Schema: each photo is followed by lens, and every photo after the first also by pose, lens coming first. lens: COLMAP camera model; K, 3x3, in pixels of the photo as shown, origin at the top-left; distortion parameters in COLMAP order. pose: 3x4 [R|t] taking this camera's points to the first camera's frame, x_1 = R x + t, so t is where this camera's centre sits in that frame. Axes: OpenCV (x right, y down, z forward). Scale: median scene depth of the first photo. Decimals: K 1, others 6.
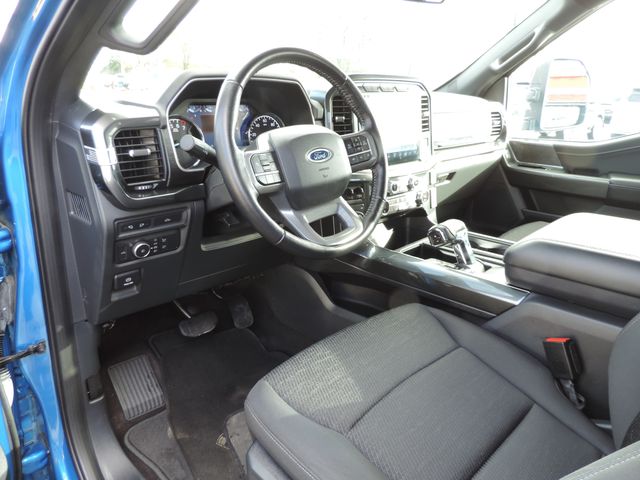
lens RADIAL K [[444.6, 0, 320.0], [0, 444.6, 240.0], [0, 0, 1]] dist [-0.026488, -0.001818]
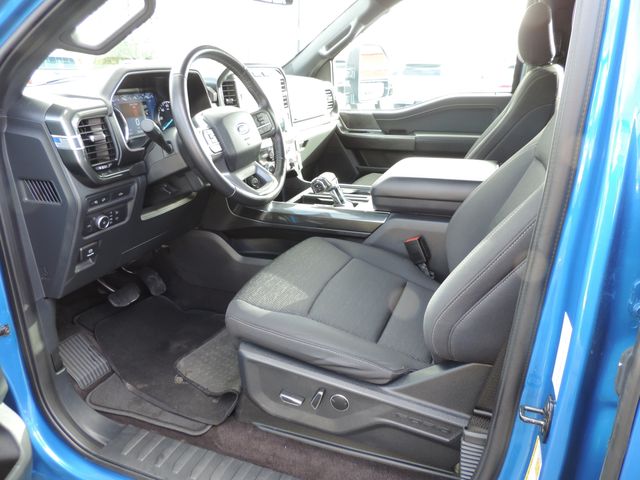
lens RADIAL K [[431.4, 0, 320.0], [0, 431.4, 240.0], [0, 0, 1]] dist [-0.039959, -0.000704]
pose [[0.916874, -0.166395, 0.362843, -0.260855], [0.148444, 0.985917, 0.077022, 0.059763], [-0.370549, -0.016757, 0.928662, -0.230639]]
